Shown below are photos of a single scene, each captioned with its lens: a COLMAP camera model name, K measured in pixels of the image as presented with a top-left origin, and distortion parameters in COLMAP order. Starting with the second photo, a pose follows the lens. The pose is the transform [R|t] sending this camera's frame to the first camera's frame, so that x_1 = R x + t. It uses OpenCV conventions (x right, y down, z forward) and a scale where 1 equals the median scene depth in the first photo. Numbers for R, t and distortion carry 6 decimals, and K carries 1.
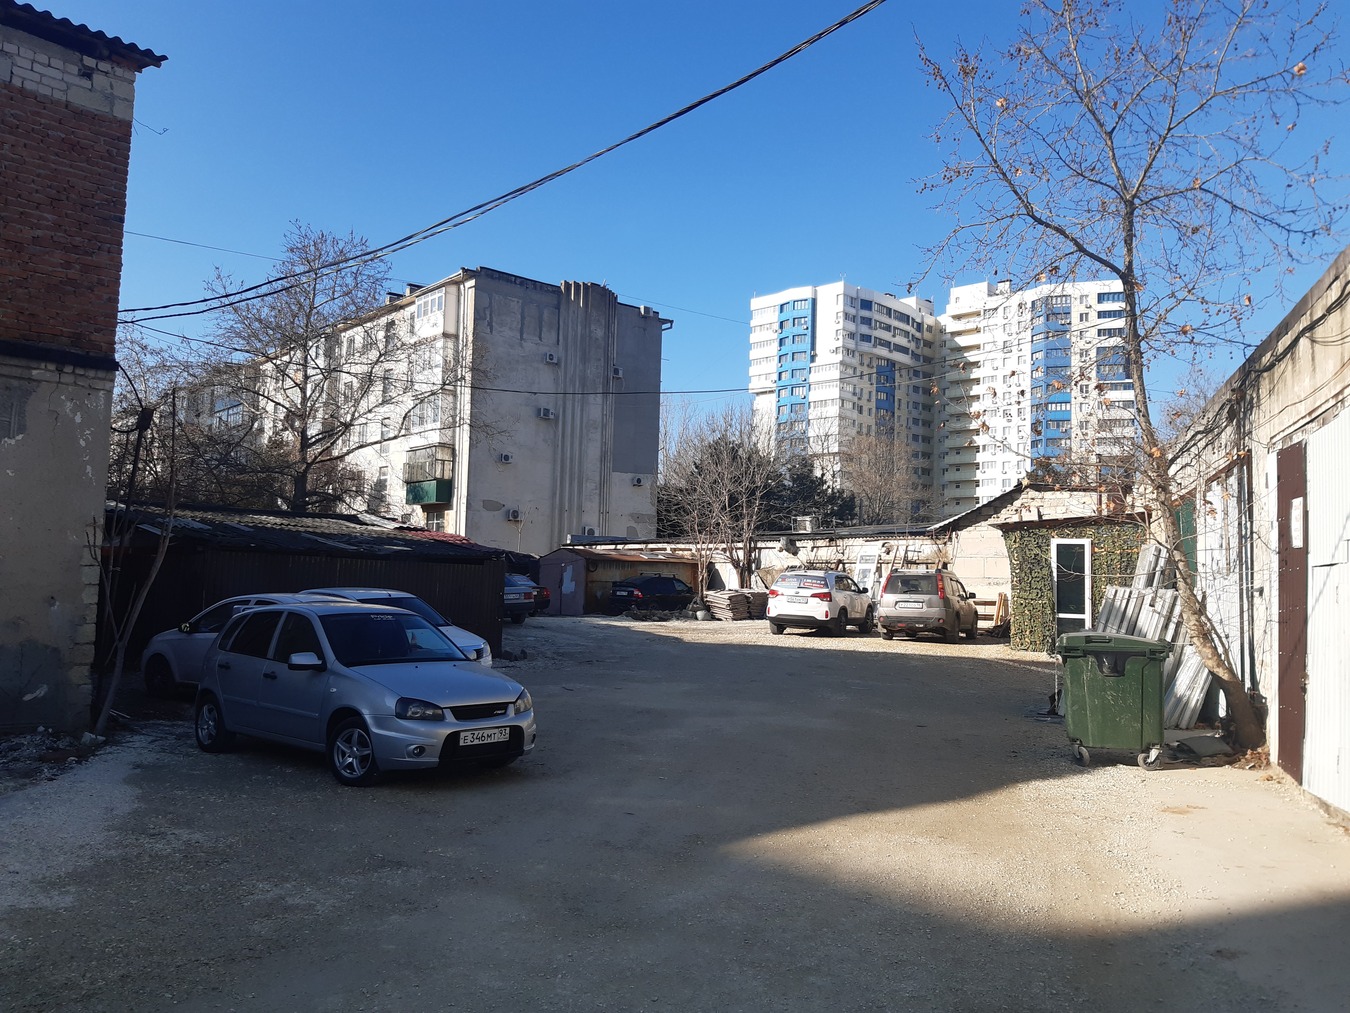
lens RADIAL K [[1062.0, 0, 651.9], [0, 1062.0, 511.7], [0, 0, 1]] dist [0.105053, -0.178507]
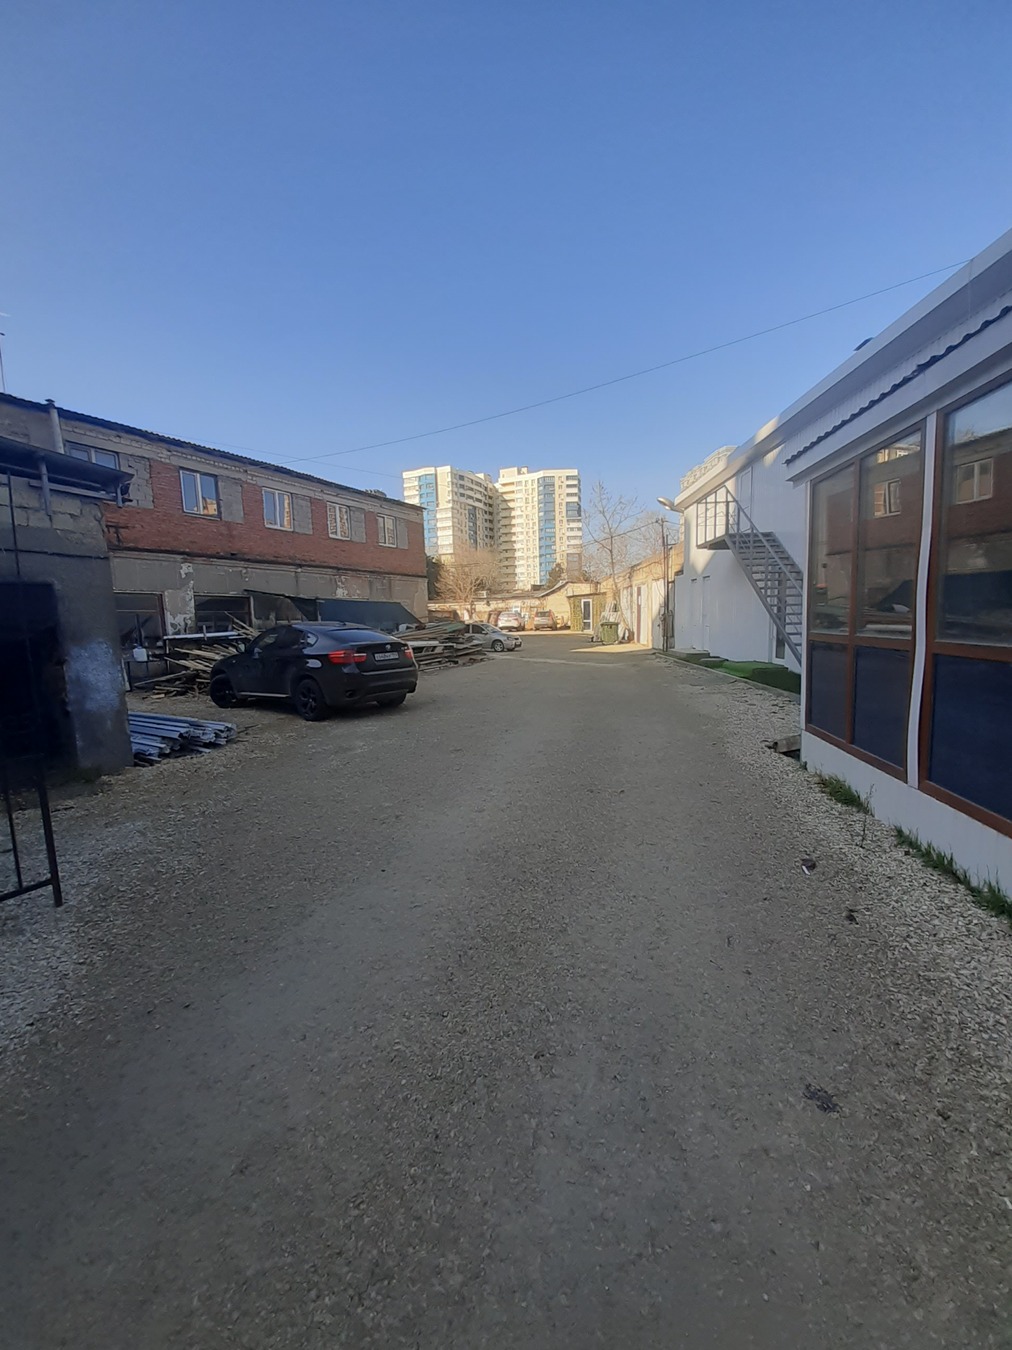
lens RADIAL K [[559.1, 0, 507.3], [0, 559.1, 681.6], [0, 0, 1]] dist [0.000541, 0.000008]
pose [[0.955109, -0.081859, 0.284720, -0.170766], [0.029250, 0.982428, 0.184334, -0.023416], [-0.294807, -0.167731, 0.940721, -0.296642]]
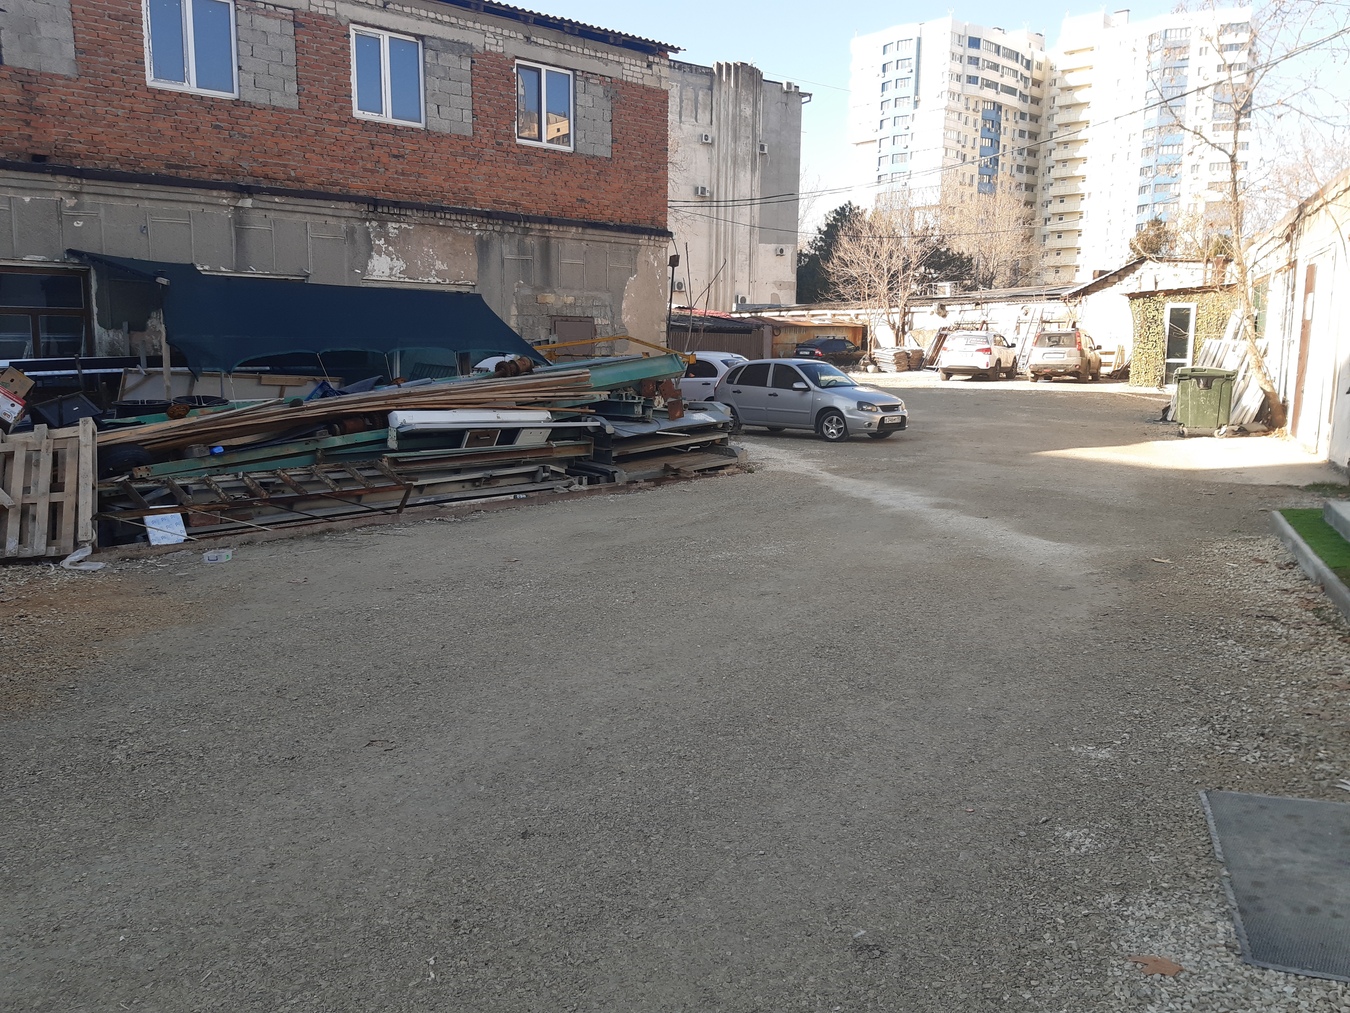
lens RADIAL K [[1062.0, 0, 651.9], [0, 1062.0, 511.7], [0, 0, 1]] dist [0.105053, -0.178507]
pose [[0.997488, -0.006392, -0.070543, -0.075105], [0.021900, 0.974955, 0.221320, -0.014164], [0.067361, -0.222309, 0.972646, -0.175724]]
